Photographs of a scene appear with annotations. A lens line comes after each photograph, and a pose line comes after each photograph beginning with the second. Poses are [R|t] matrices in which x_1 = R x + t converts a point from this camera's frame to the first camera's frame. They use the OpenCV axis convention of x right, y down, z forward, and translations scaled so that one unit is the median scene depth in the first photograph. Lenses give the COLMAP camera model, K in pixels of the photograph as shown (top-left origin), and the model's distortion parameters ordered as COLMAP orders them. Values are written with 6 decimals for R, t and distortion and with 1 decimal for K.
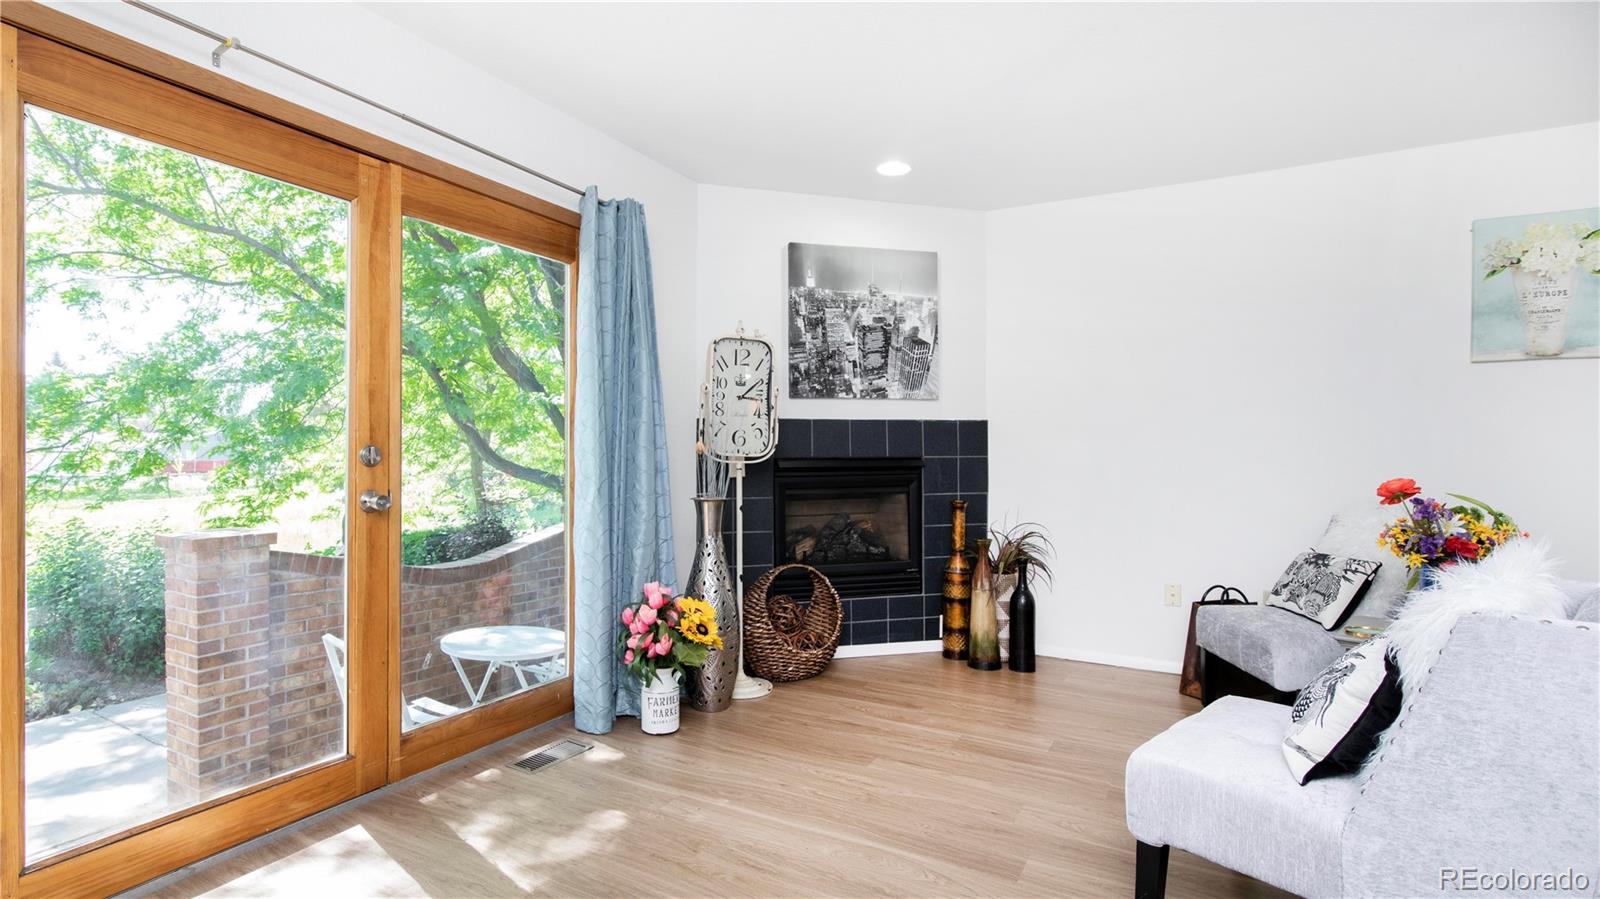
lens RADIAL K [[730.7, 0, 800.0], [0, 730.7, 449.5], [0, 0, 1]] dist [-0.011793, 0.000147]
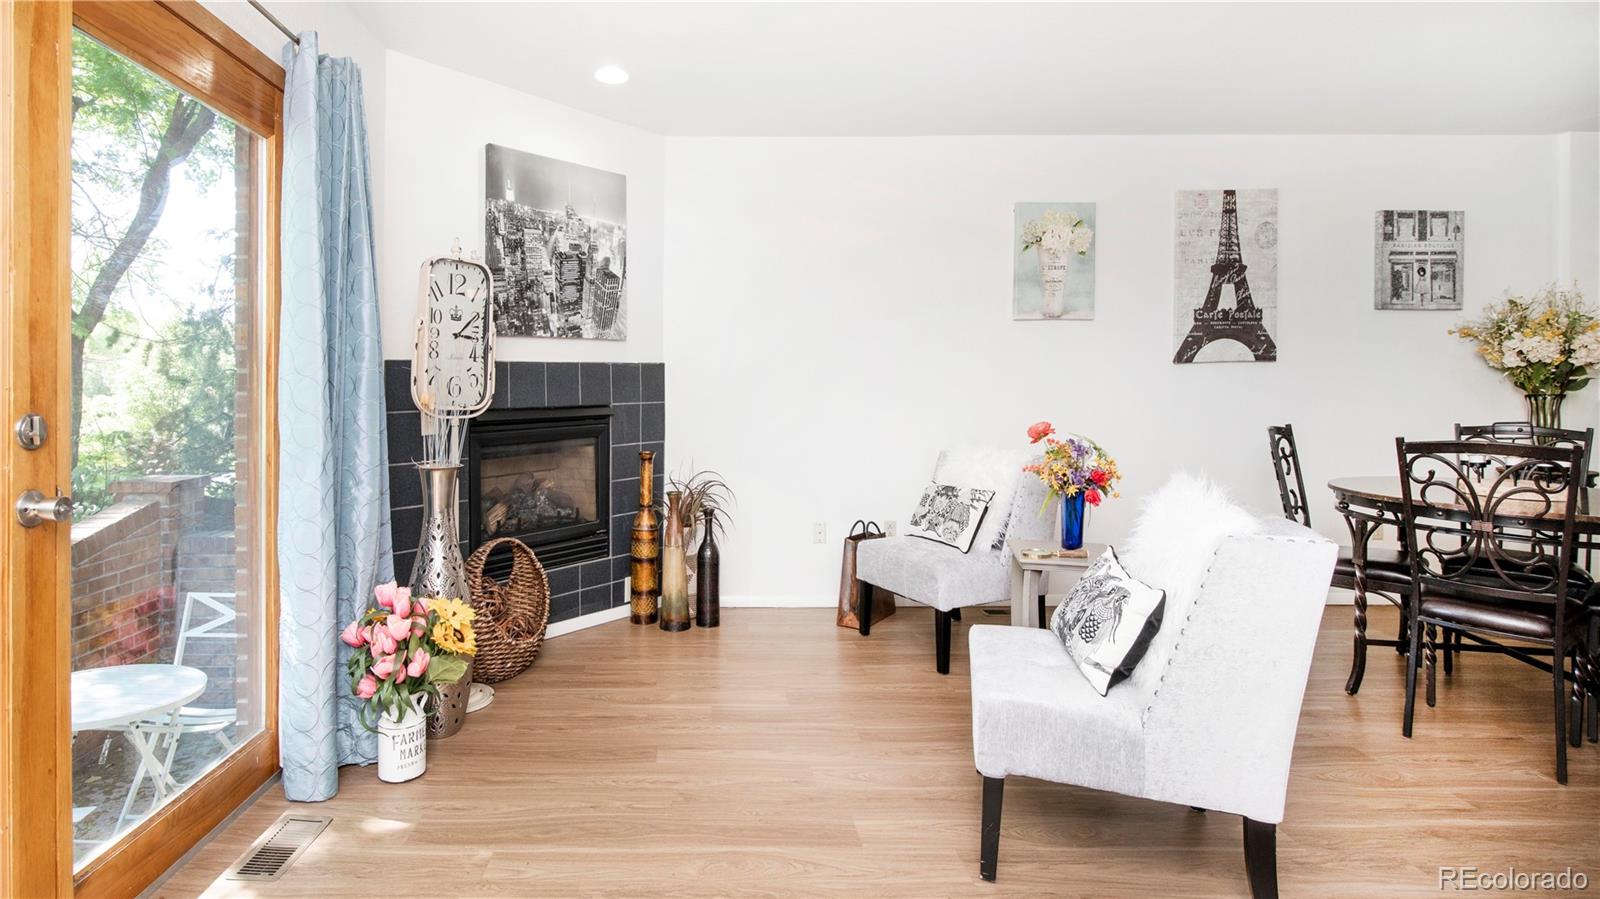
lens RADIAL K [[795.7, 0, 710.7], [0, 795.7, 410.4], [0, 0, 1]] dist [-0.026406, 0.000604]
pose [[0.884087, -0.016959, 0.467015, -0.198045], [0.003134, 0.999534, 0.030362, -0.012701], [-0.467312, -0.025379, 0.883728, 0.093463]]
